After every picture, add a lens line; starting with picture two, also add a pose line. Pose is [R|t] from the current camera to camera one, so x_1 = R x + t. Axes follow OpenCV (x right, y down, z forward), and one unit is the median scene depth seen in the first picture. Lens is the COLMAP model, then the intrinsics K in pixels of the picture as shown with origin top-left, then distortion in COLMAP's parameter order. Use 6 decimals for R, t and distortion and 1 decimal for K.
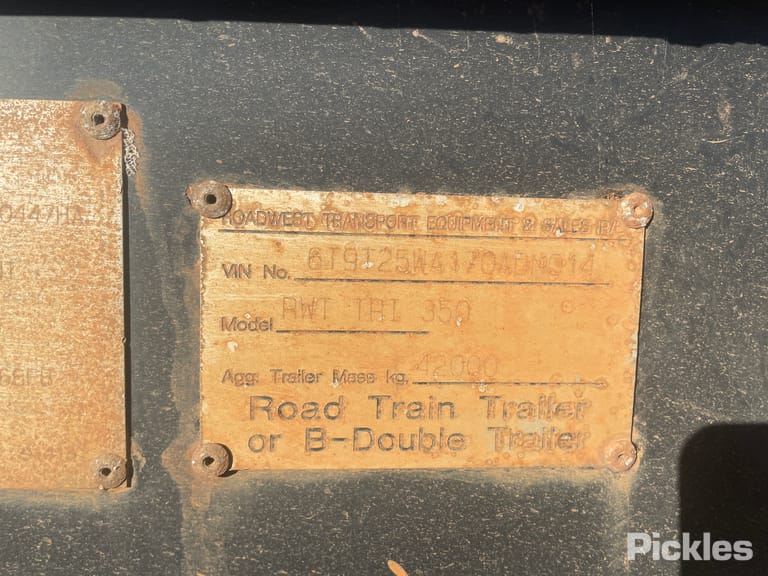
lens RADIAL K [[580.7, 0, 375.5], [0, 580.7, 276.9], [0, 0, 1]] dist [0.077092, -0.113176]
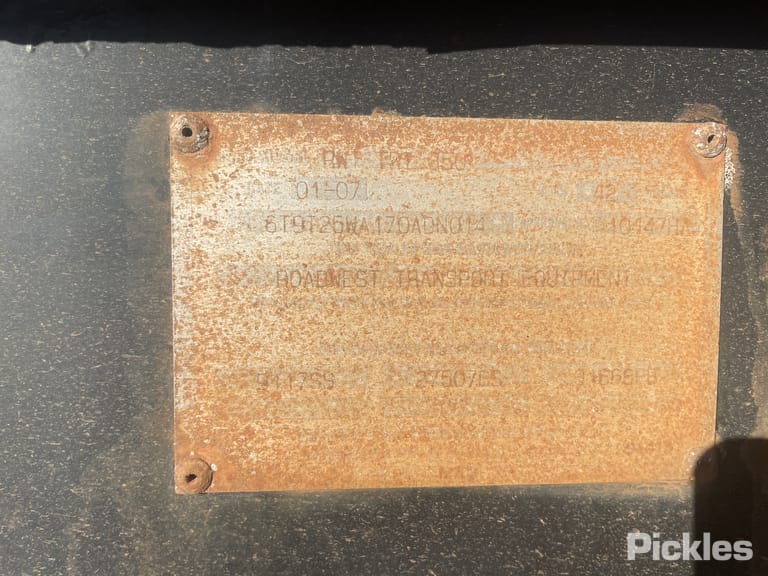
lens RADIAL K [[590.8, 0, 373.2], [0, 590.8, 285.3], [0, 0, 1]] dist [0.092027, -0.130421]
pose [[0.999335, -0.019627, 0.030718, -1.105897], [0.020457, 0.999428, -0.026920, 0.022289], [-0.030173, 0.027531, 0.999165, -0.094188]]
